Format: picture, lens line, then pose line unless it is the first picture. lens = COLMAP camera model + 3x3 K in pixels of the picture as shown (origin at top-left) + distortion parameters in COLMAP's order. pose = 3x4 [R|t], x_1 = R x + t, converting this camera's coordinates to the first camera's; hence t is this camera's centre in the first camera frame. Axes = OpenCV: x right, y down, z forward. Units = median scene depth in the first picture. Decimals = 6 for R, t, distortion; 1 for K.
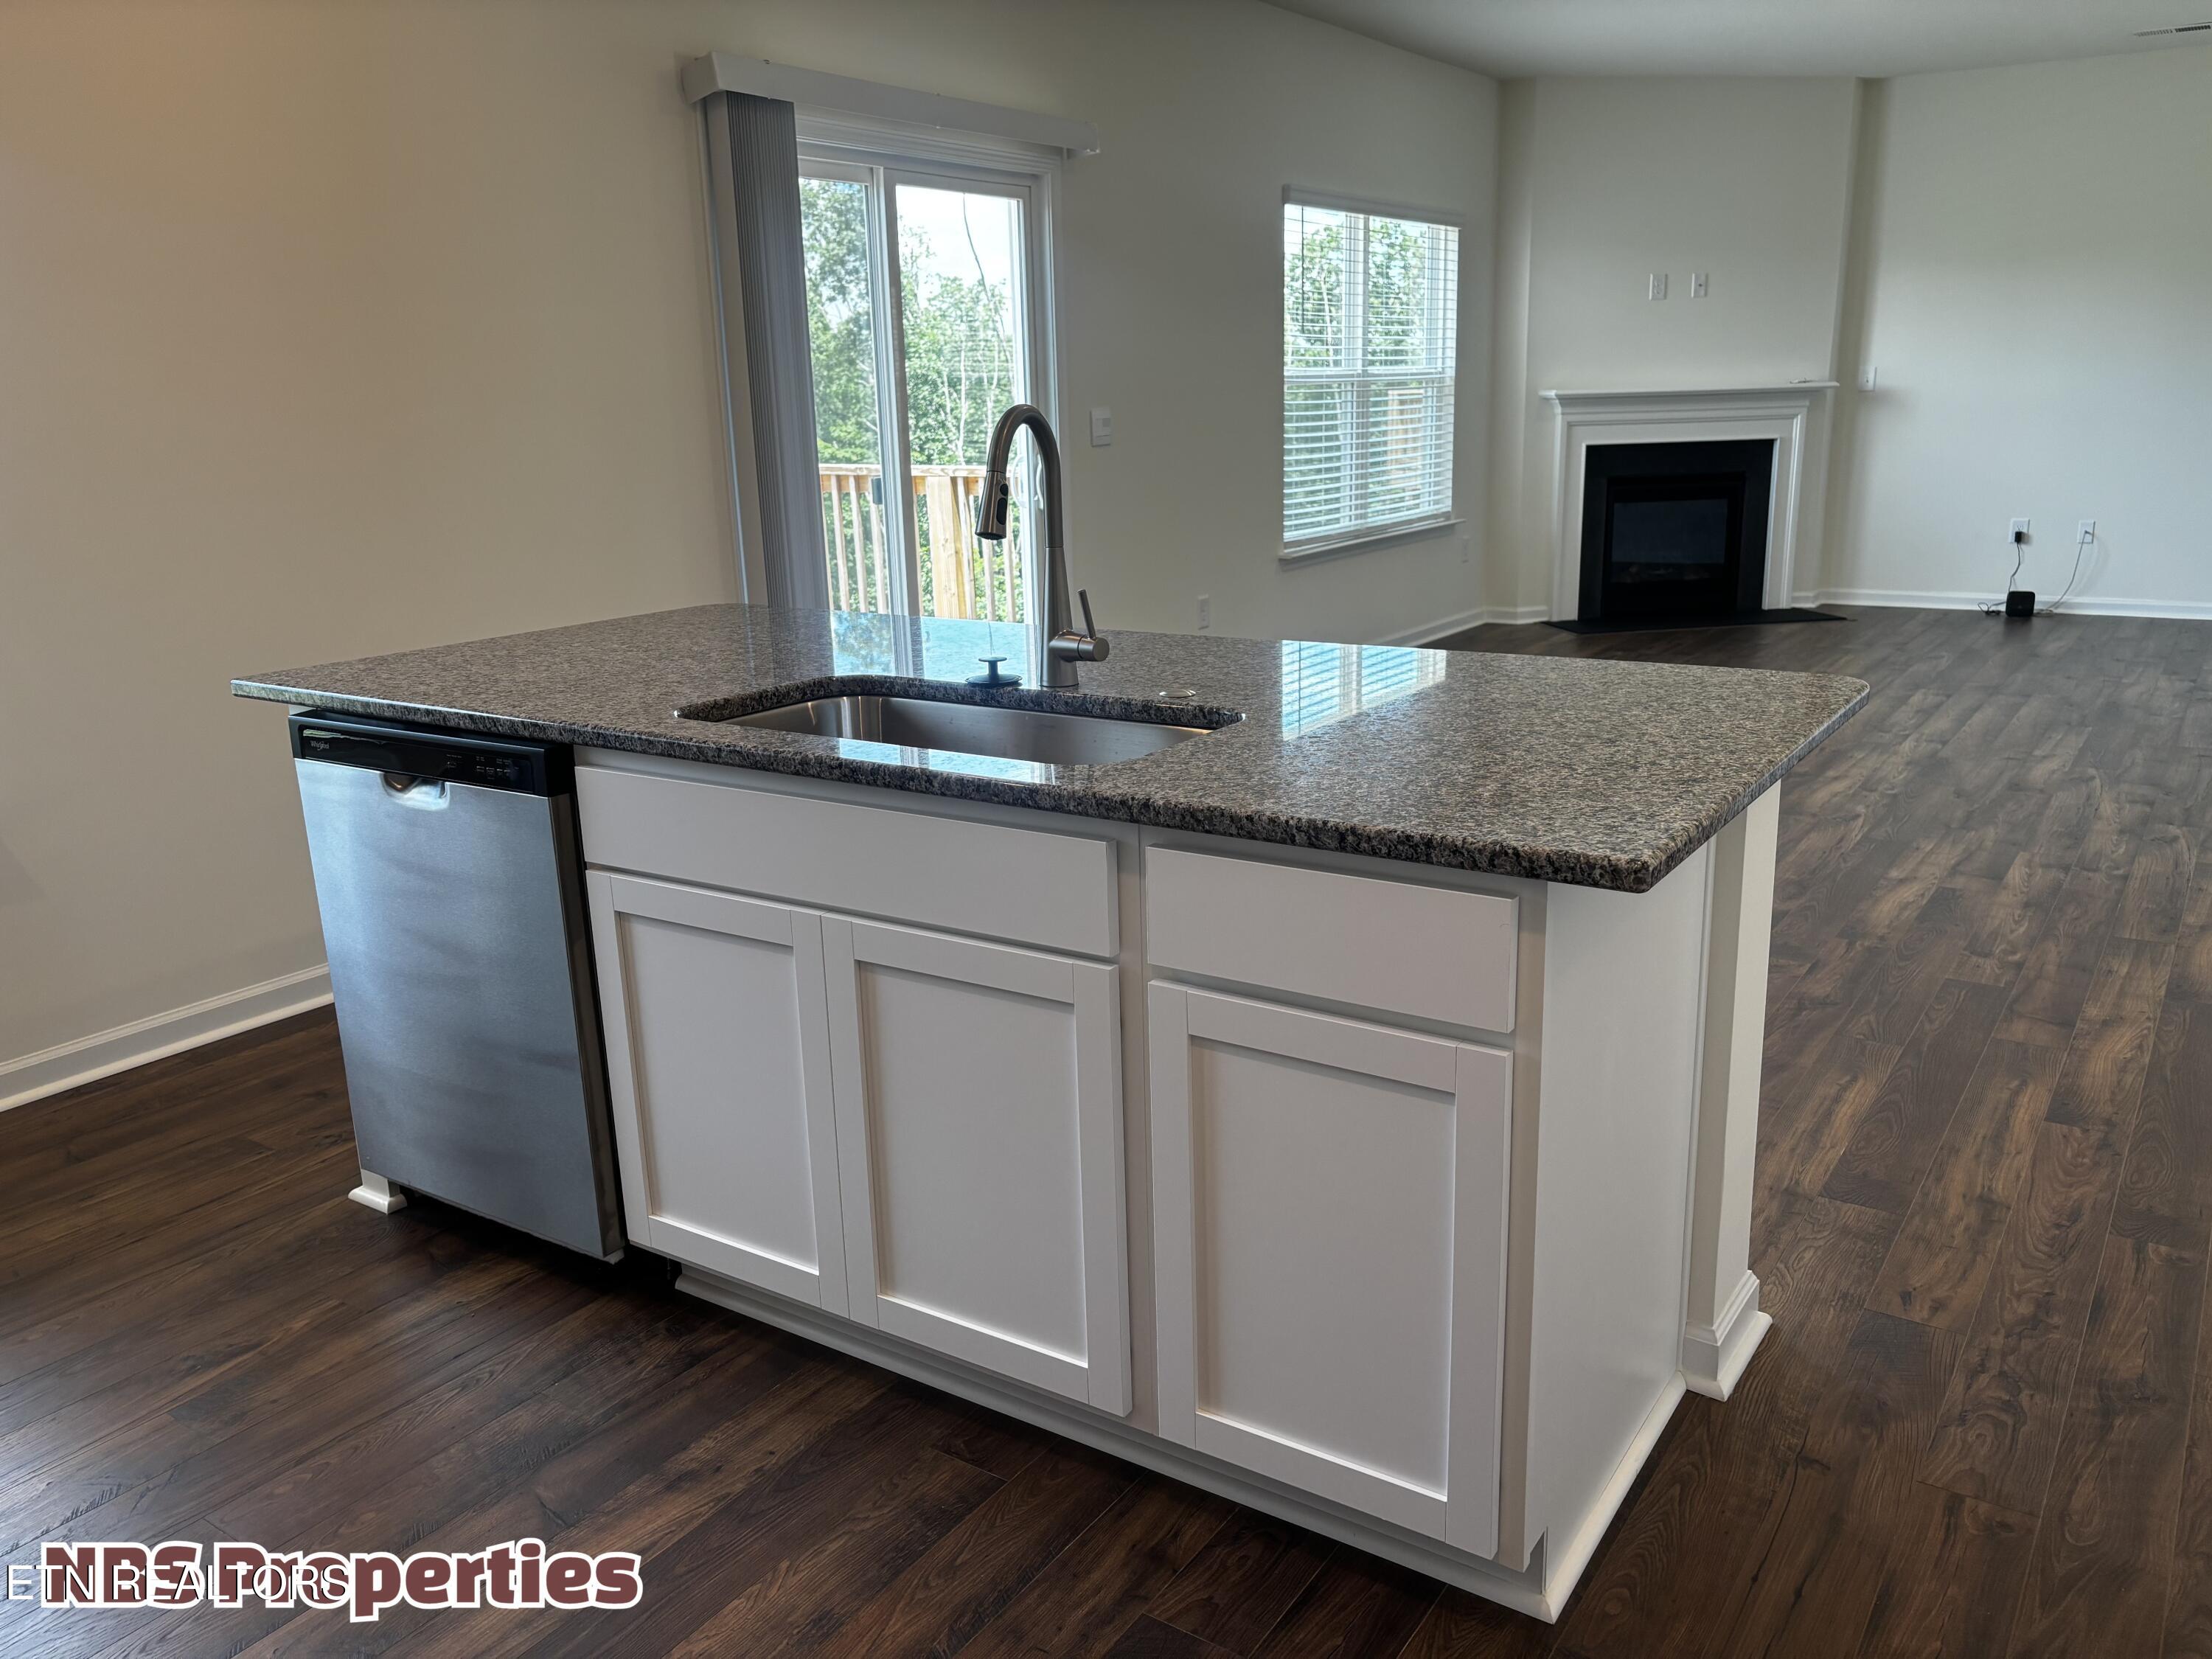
lens RADIAL K [[1681.5, 0, 1107.9], [0, 1681.5, 848.9], [0, 0, 1]] dist [0.057541, -0.044599]
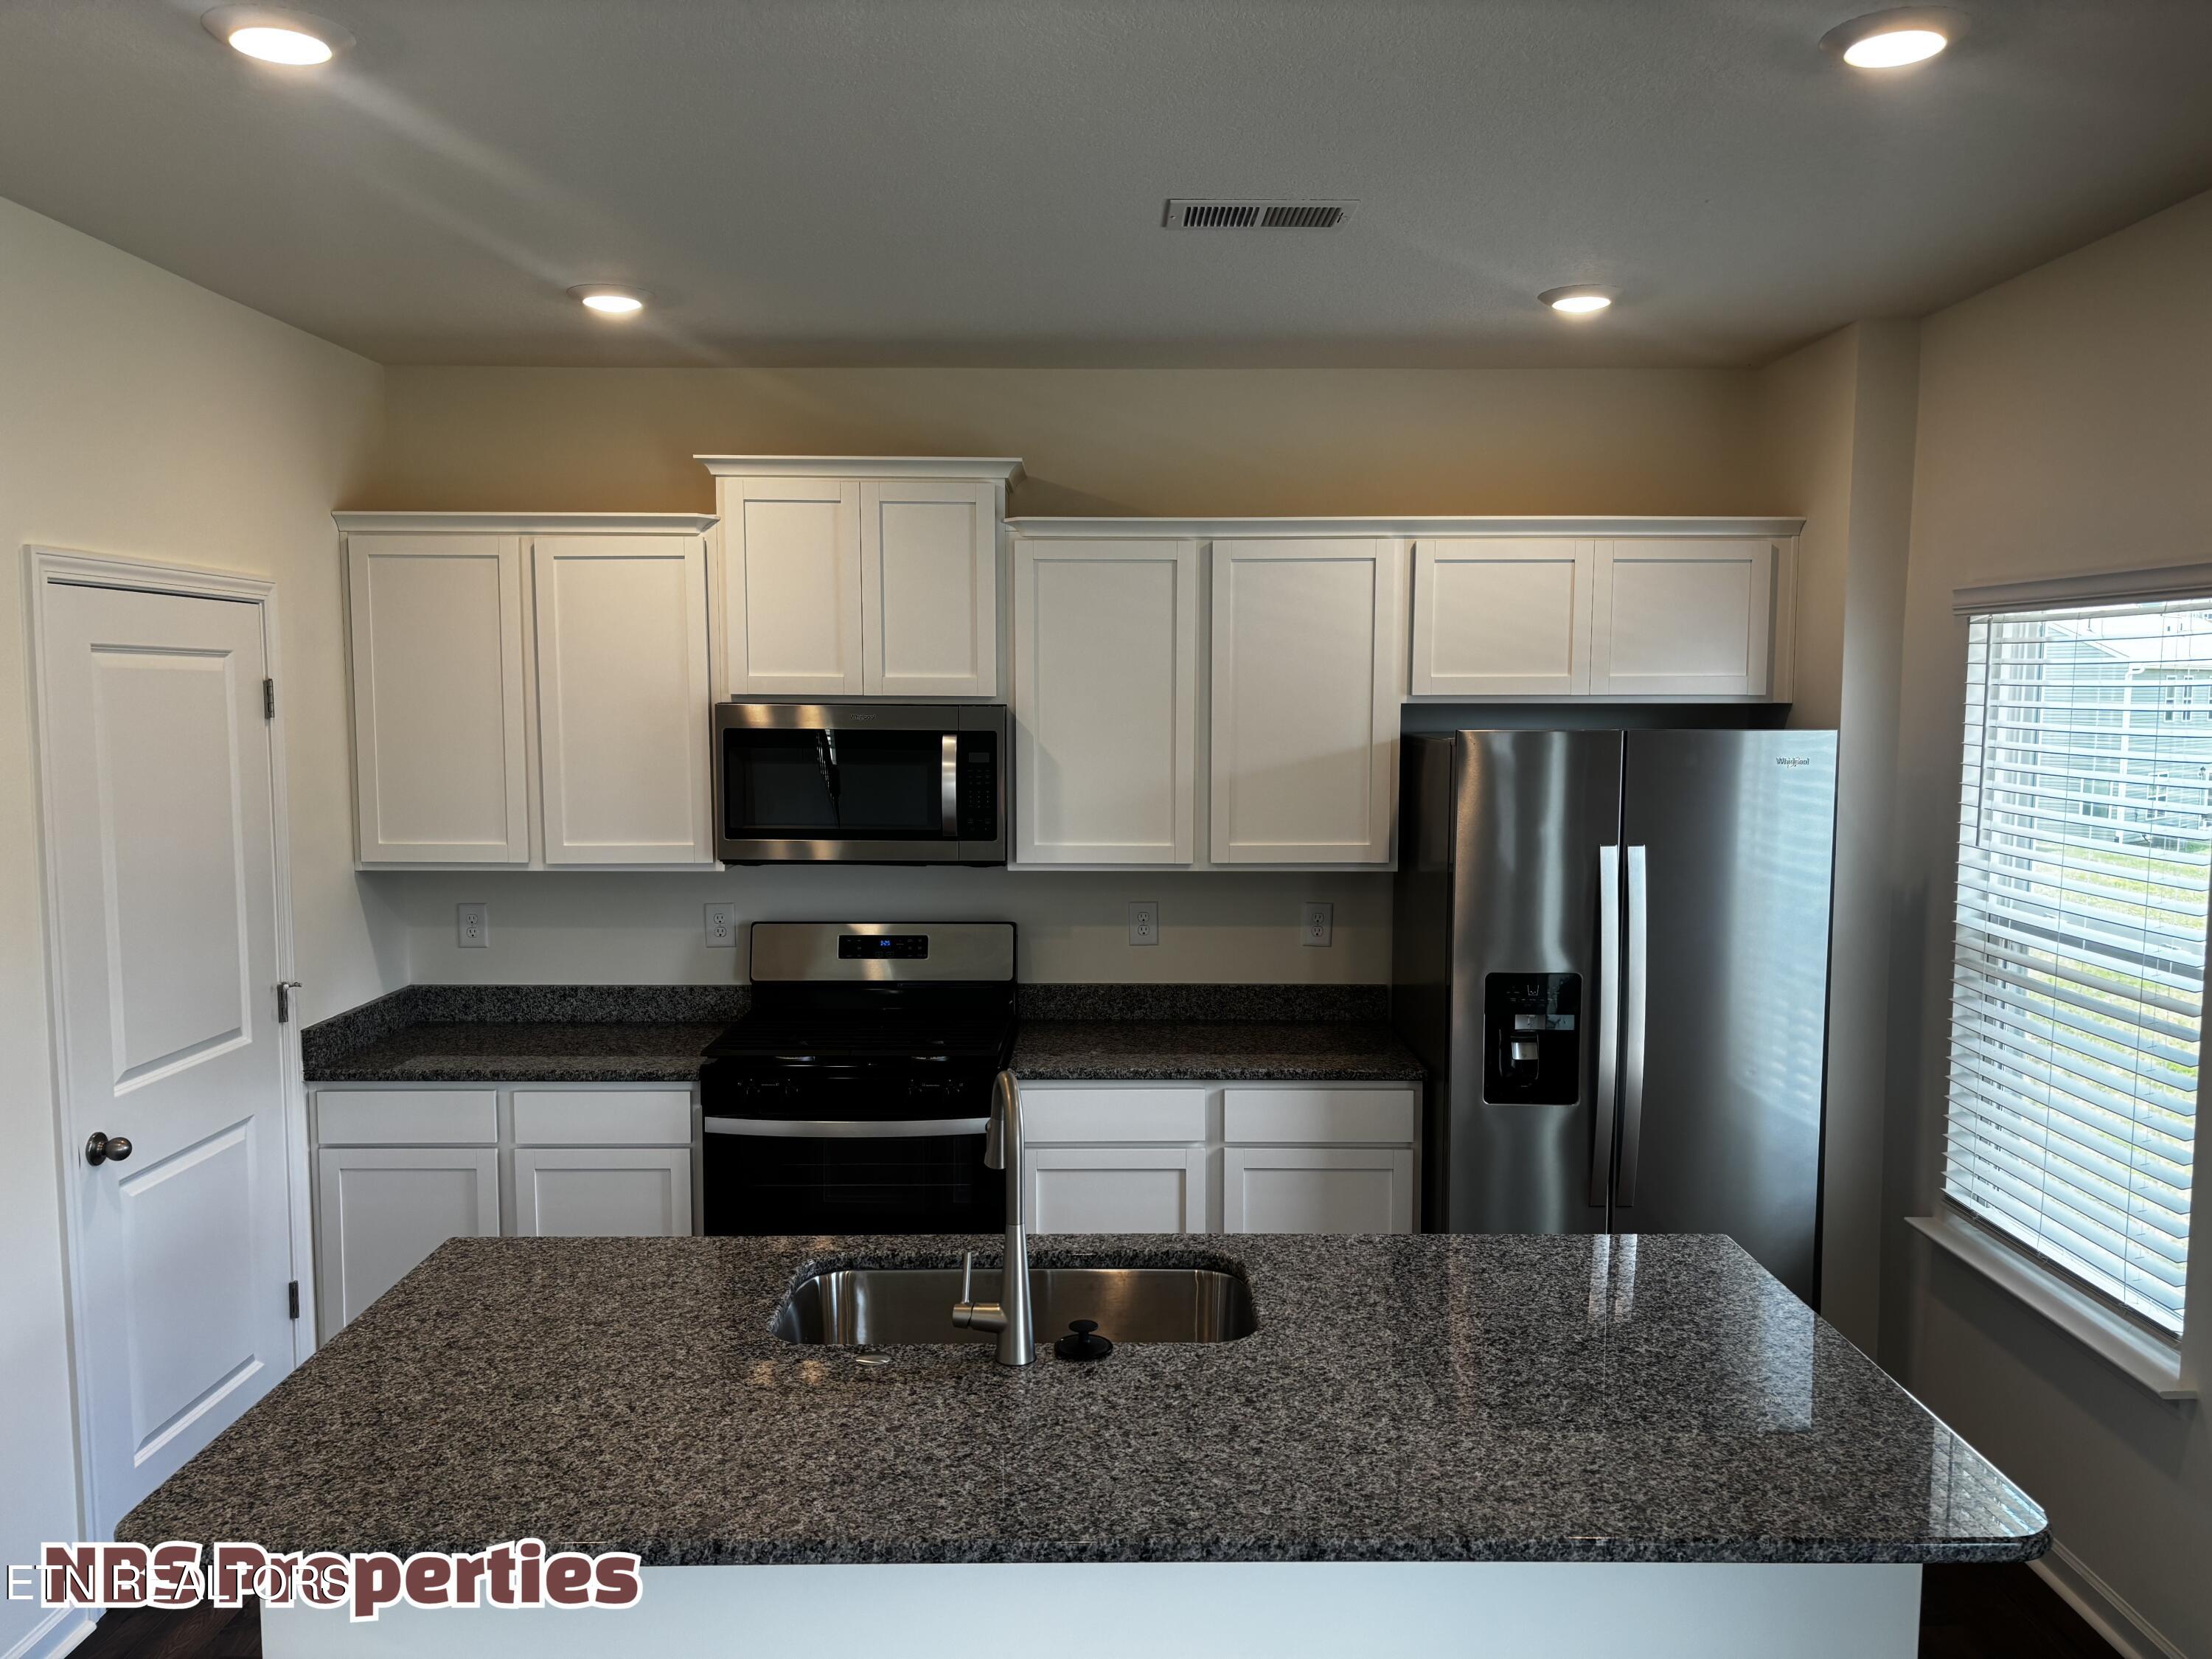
lens RADIAL K [[1681.5, 0, 1121.0], [0, 1681.5, 840.1], [0, 0, 1]] dist [0.057541, -0.044599]
pose [[-0.824797, 0.075787, -0.560327, 0.160652], [-0.128994, 0.939624, 0.316967, -0.250847], [0.550519, 0.333712, -0.765223, 0.600592]]
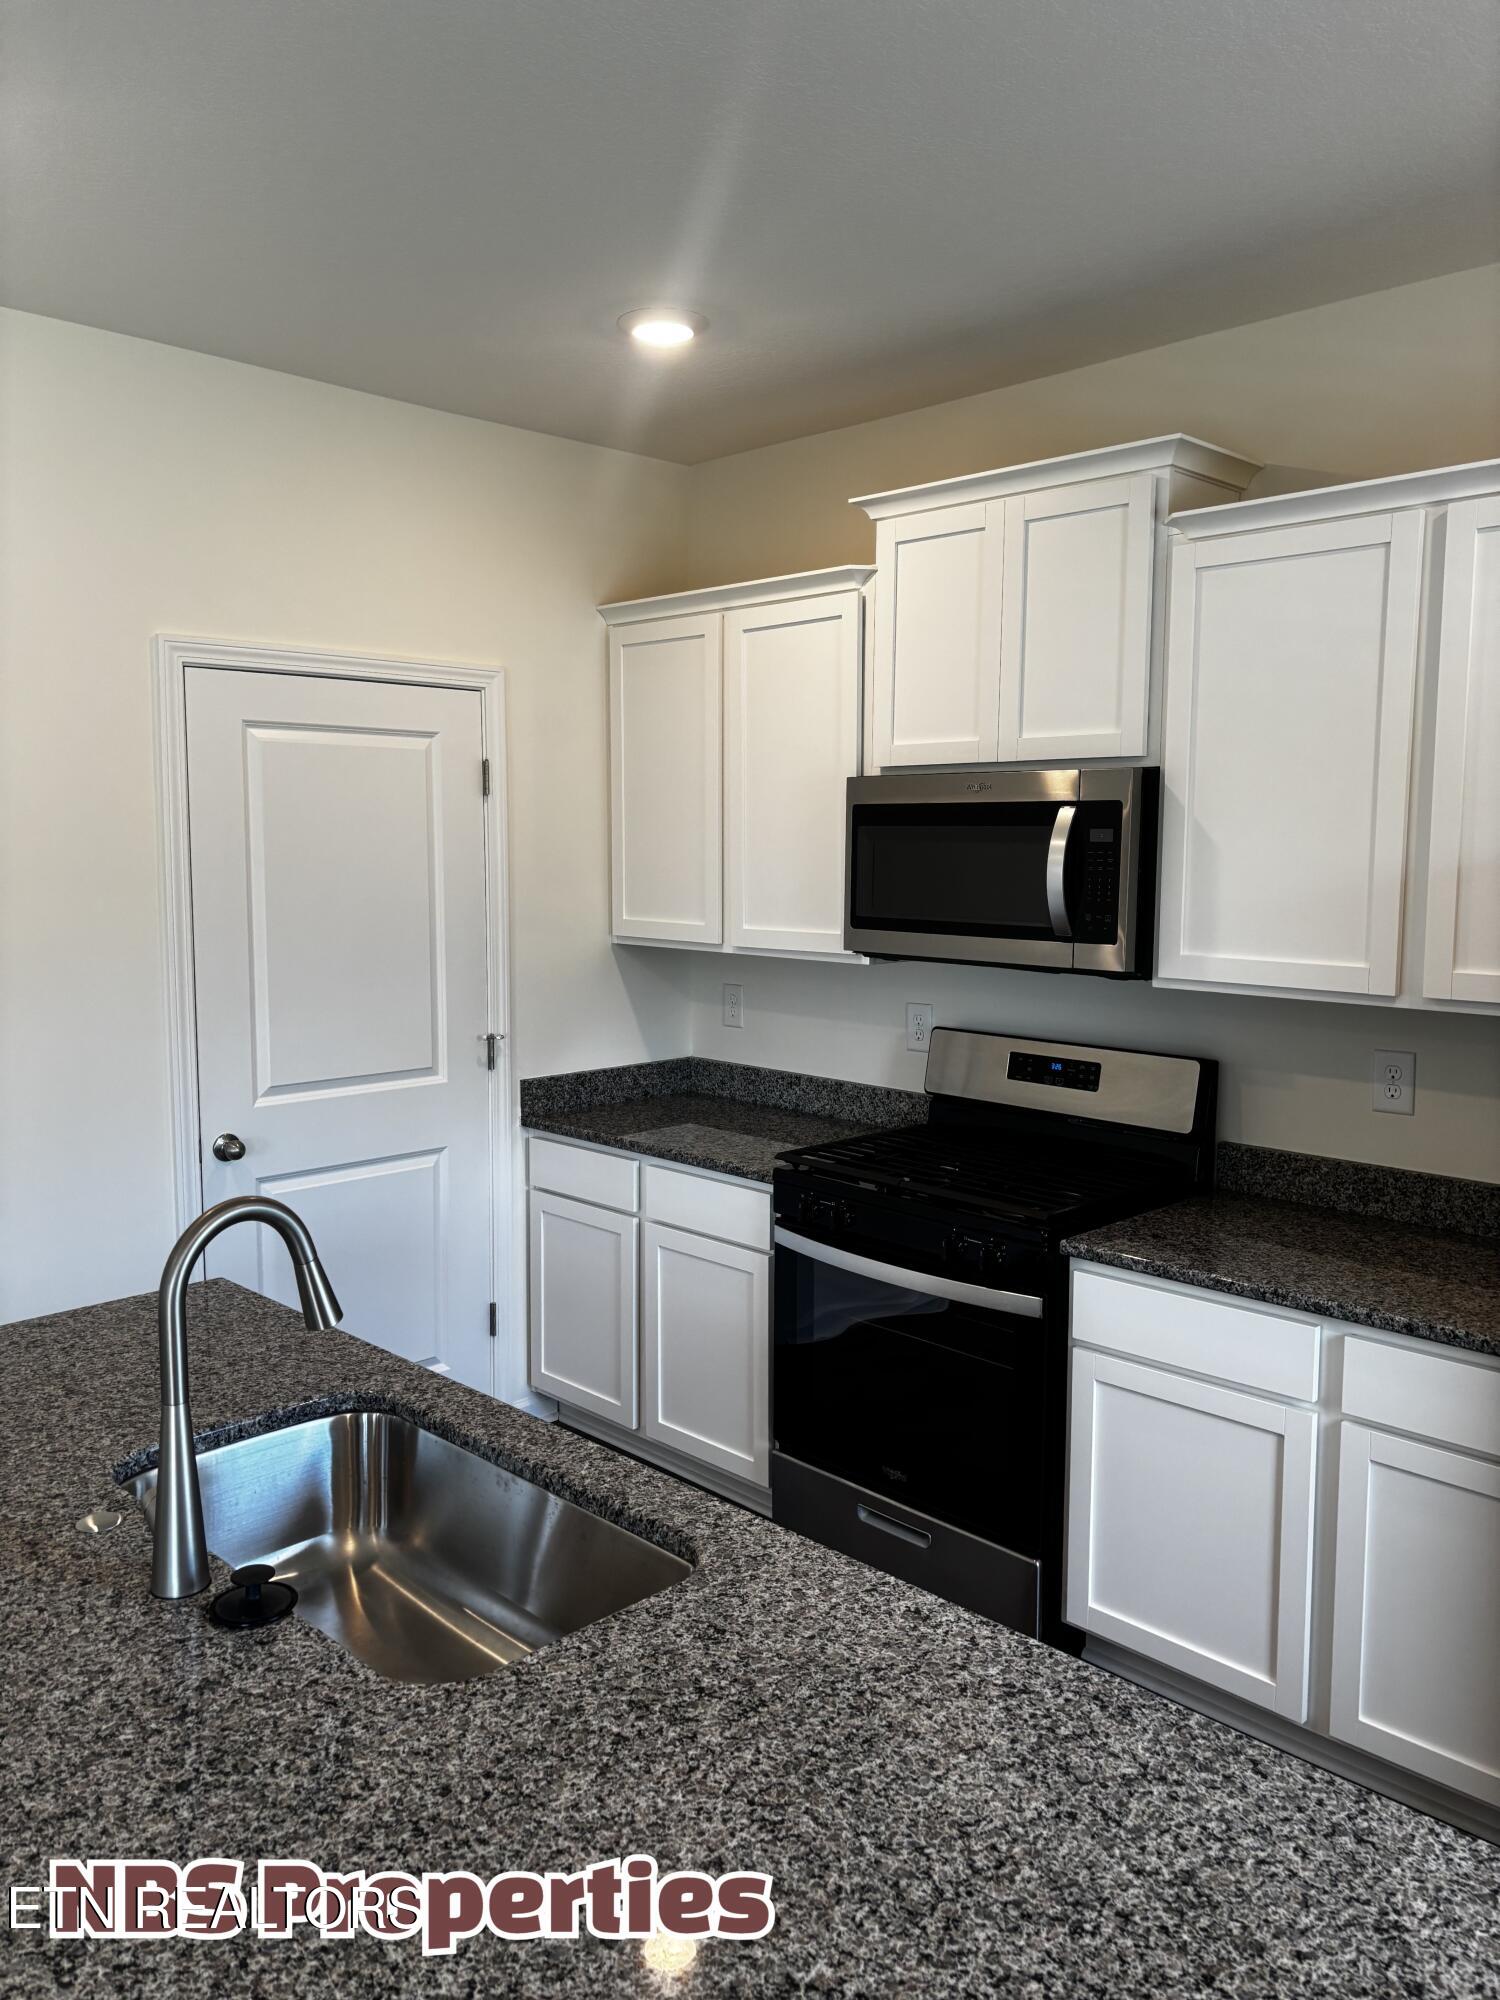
lens RADIAL K [[1520.4, 0, 736.2], [0, 1520.4, 1000.0], [0, 0, 1]] dist [0.057541, -0.044599]
pose [[-0.977869, 0.001616, 0.209213, -0.145117], [0.077707, 0.931246, 0.356010, -0.193912], [-0.194253, 0.364388, -0.910762, 0.518218]]
